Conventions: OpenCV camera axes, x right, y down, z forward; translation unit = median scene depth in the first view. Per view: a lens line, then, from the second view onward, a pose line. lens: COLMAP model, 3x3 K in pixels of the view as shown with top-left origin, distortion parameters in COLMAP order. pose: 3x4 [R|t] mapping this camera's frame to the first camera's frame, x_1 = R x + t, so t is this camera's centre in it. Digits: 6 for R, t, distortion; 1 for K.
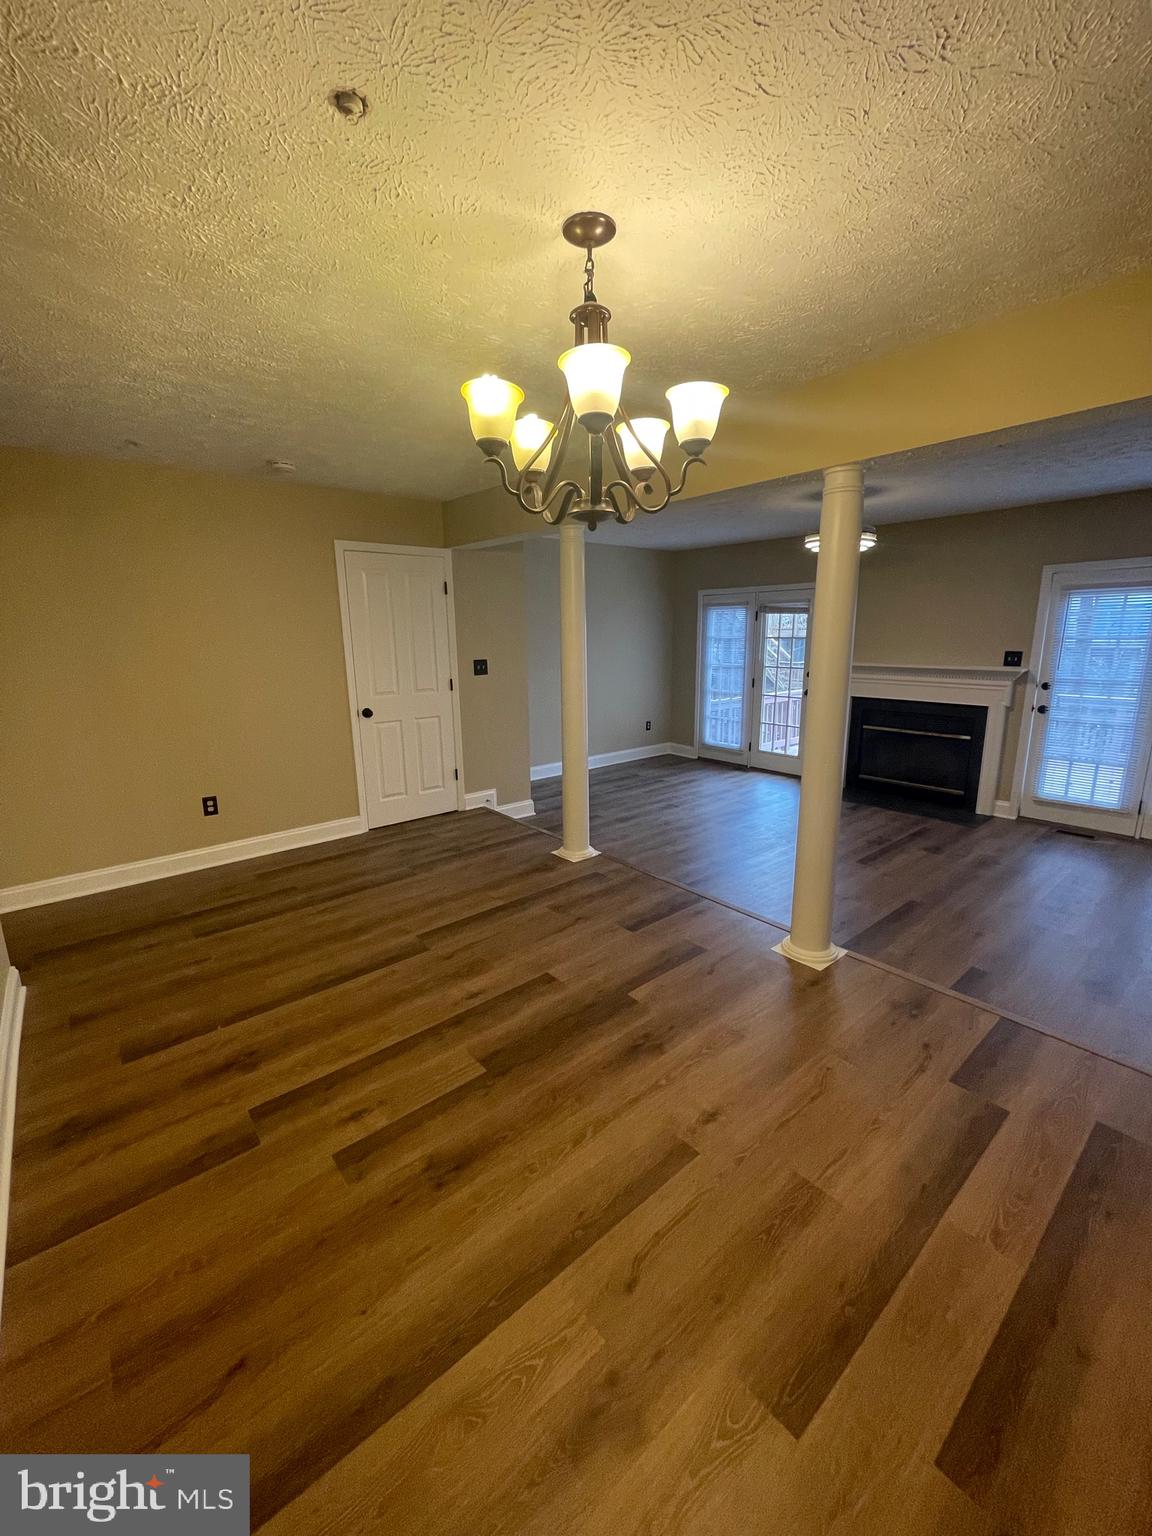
lens RADIAL K [[619.7, 0, 572.6], [0, 619.7, 764.1], [0, 0, 1]] dist [-0.001855, 0.001002]
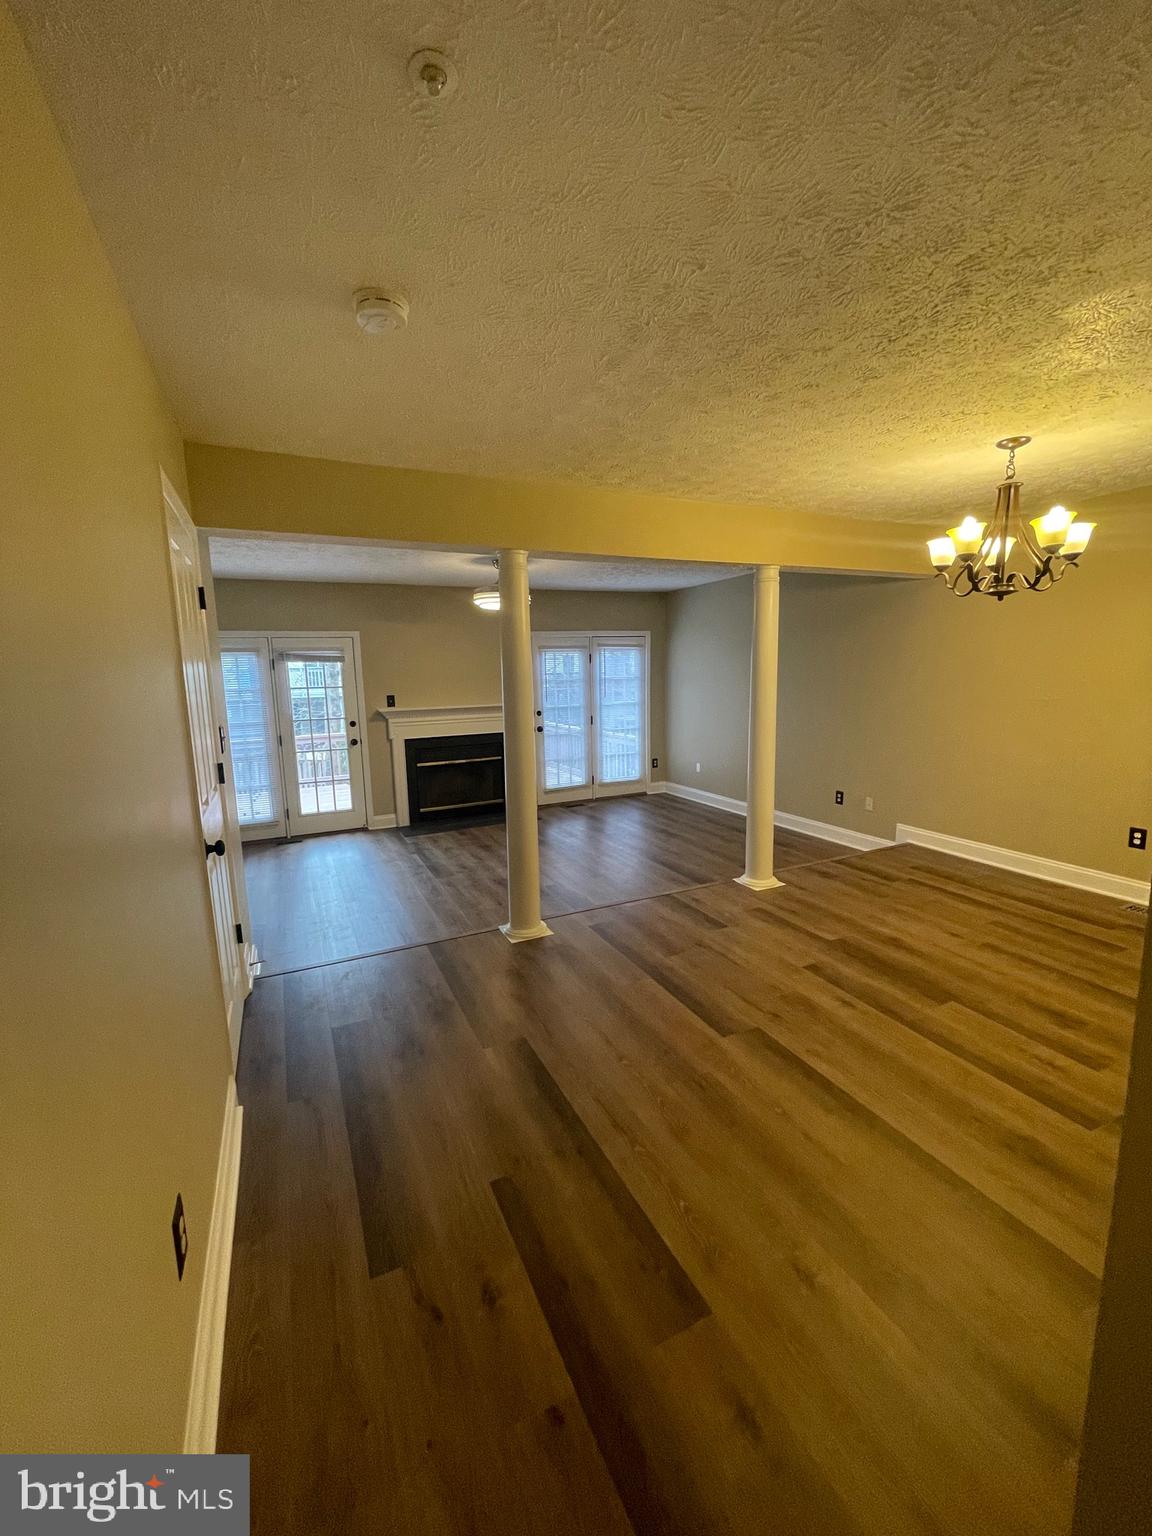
lens RADIAL K [[619.7, 0, 577.5], [0, 619.7, 762.5], [0, 0, 1]] dist [-0.001855, 0.001002]
pose [[0.246239, -0.134913, 0.959773, -0.850779], [0.227451, 0.970654, 0.078088, -0.144505], [-0.942143, 0.199073, 0.269699, 0.742207]]
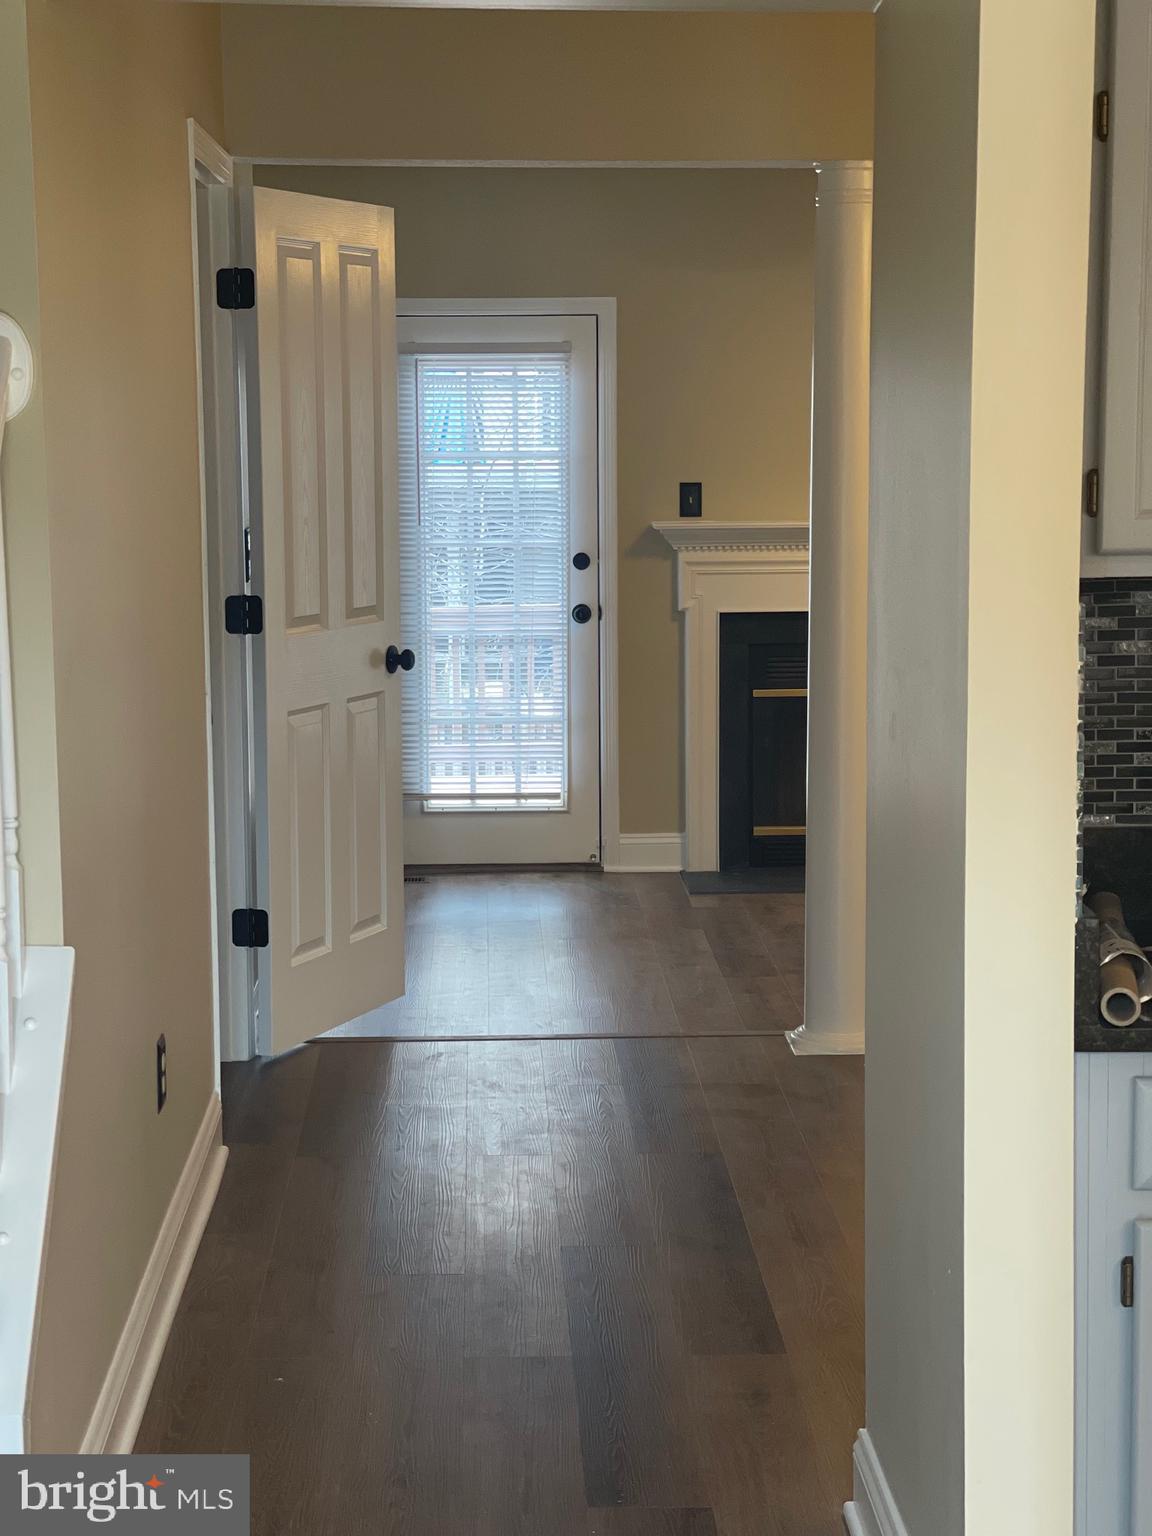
lens RADIAL K [[2844.9, 0, 576.8], [0, 2844.9, 760.2], [0, 0, 1]] dist [0.075340, 0.000000]
pose [[0.614326, -0.085699, 0.784385, -1.543546], [0.163532, 0.986329, -0.020315, -0.007020], [-0.771920, 0.140752, 0.619942, 0.073981]]
